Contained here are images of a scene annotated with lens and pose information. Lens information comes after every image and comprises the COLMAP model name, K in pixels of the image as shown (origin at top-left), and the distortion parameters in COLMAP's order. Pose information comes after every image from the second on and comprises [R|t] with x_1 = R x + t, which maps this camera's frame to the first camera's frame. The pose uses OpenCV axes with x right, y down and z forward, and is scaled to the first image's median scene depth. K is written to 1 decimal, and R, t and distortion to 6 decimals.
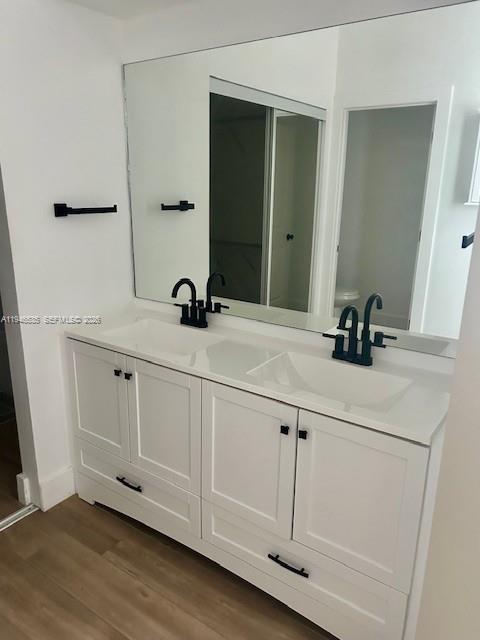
lens RADIAL K [[478.2, 0, 239.3], [0, 478.2, 322.1], [0, 0, 1]] dist [0.046860, -0.072295]
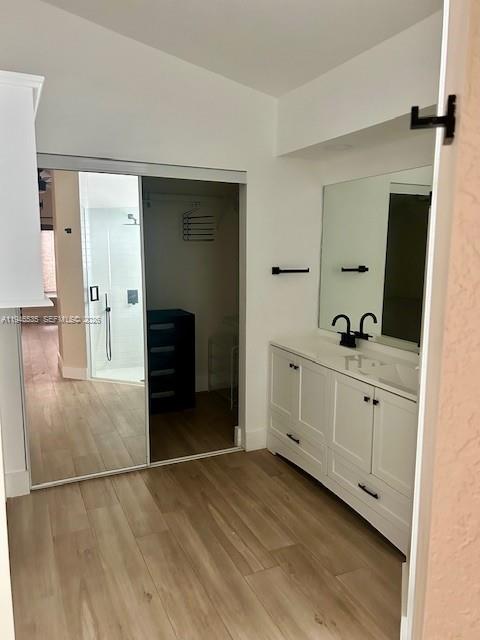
lens RADIAL K [[478.2, 0, 239.3], [0, 478.2, 322.1], [0, 0, 1]] dist [0.046860, -0.072295]
pose [[0.866086, 0.073078, -0.494524, 0.381896], [-0.133988, 0.986996, -0.088807, 0.121120], [0.481603, 0.143175, 0.864615, -0.528575]]
